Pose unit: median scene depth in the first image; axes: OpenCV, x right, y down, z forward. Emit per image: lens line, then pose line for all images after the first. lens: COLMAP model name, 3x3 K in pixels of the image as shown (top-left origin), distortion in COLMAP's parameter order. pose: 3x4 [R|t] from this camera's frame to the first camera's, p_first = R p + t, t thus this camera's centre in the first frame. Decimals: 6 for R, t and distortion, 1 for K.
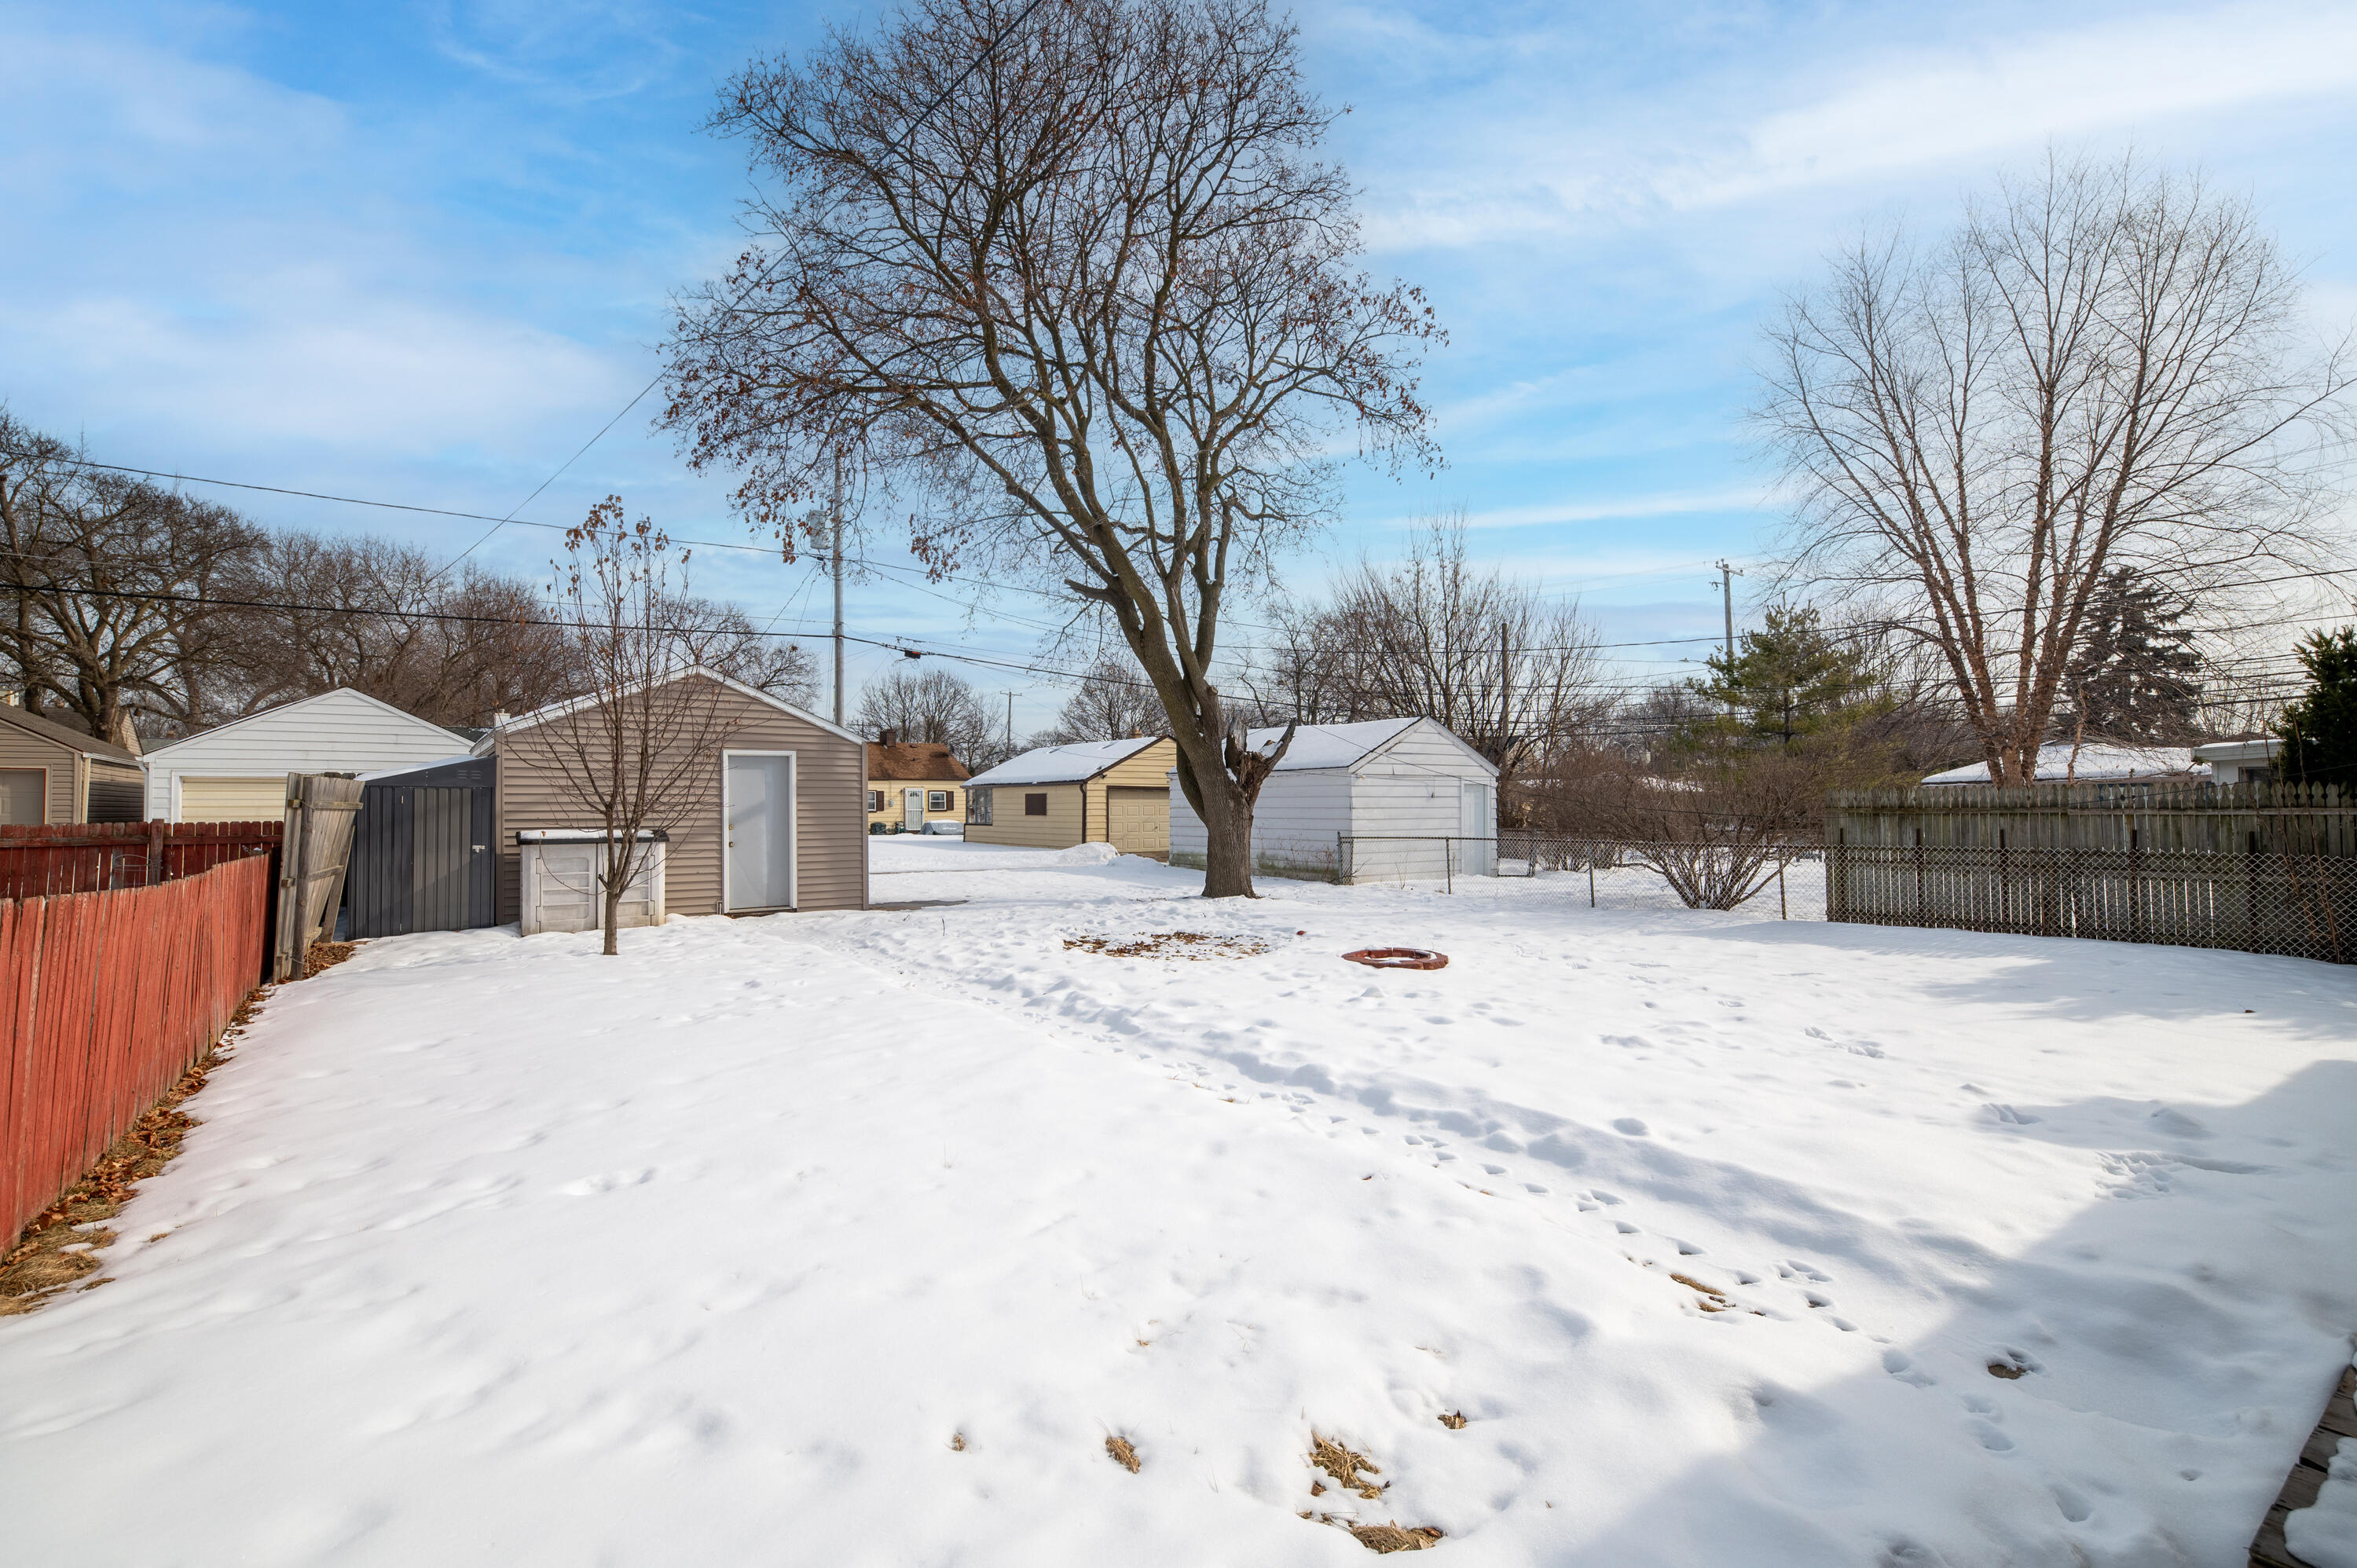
lens RADIAL K [[1144.7, 0, 1178.5], [0, 1144.7, 784.0], [0, 0, 1]] dist [0.000104, 0.000012]
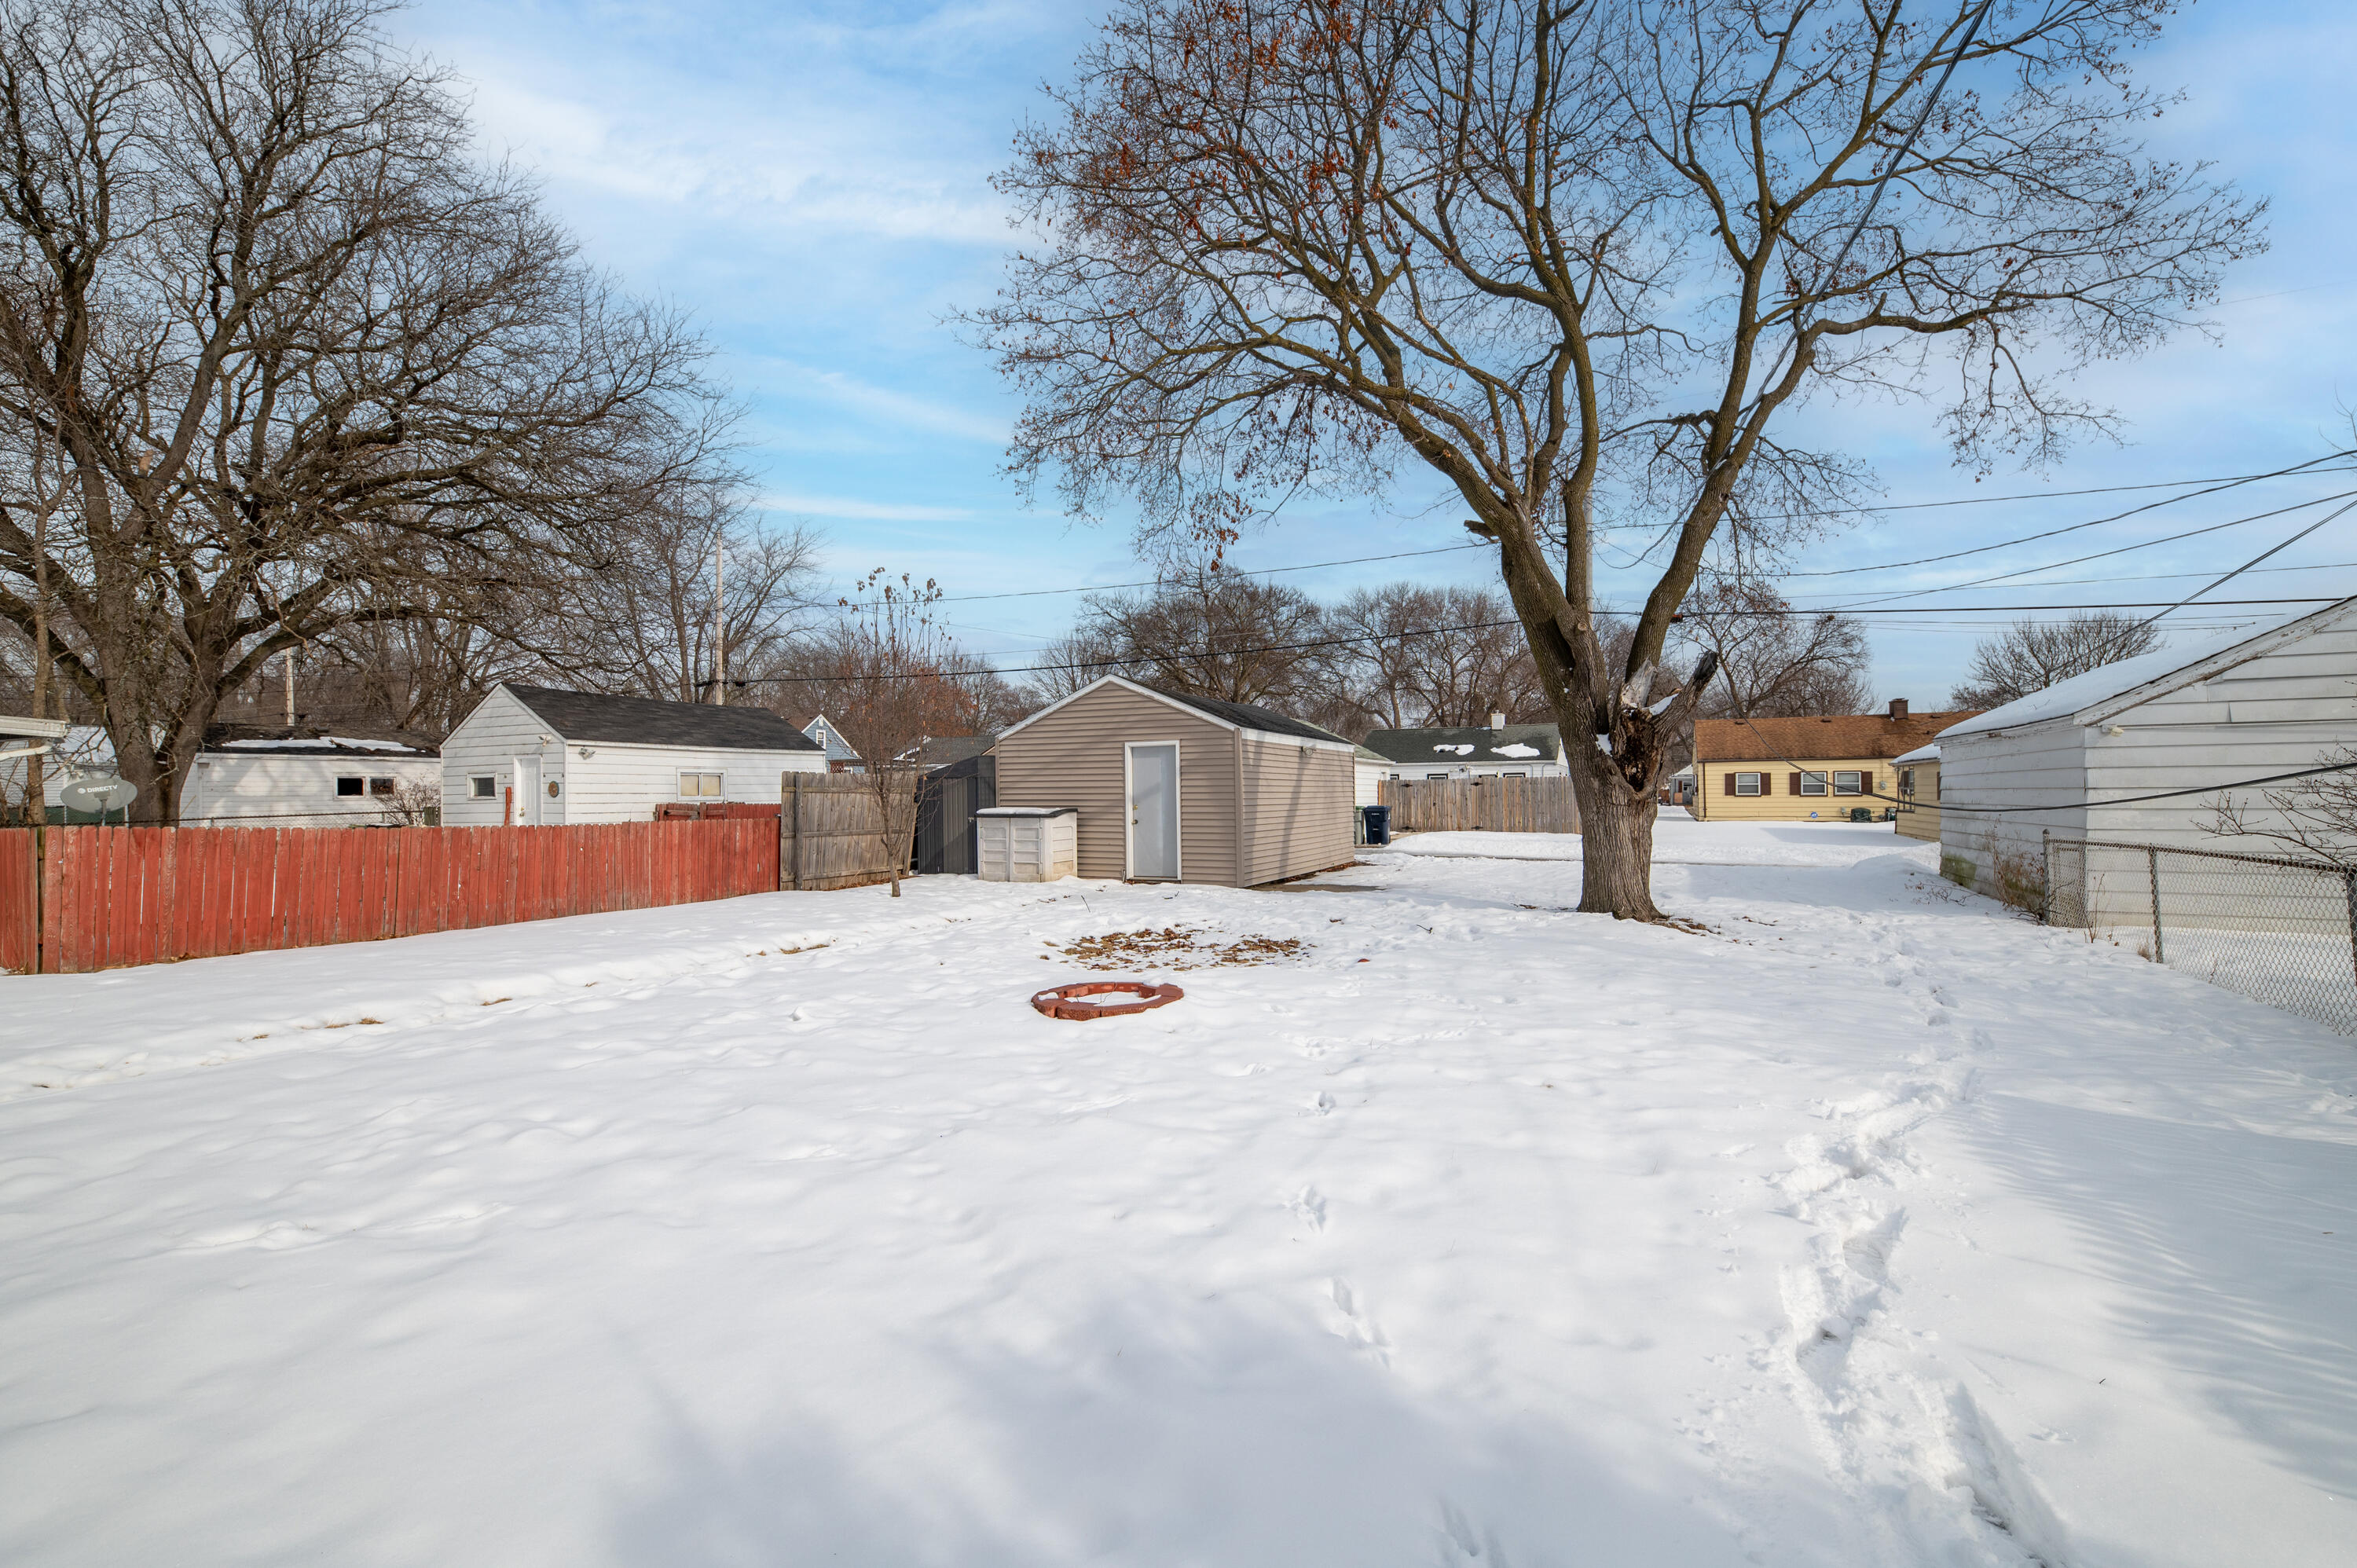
lens RADIAL K [[1025.2, 0, 1178.5], [0, 1025.2, 784.0], [0, 0, 1]] dist [0.001382, 0.000110]
pose [[0.440337, -0.009152, -0.897786, 0.500091], [0.020045, 0.999799, -0.000360, 0.012581], [0.897609, -0.017838, 0.440432, 0.486621]]
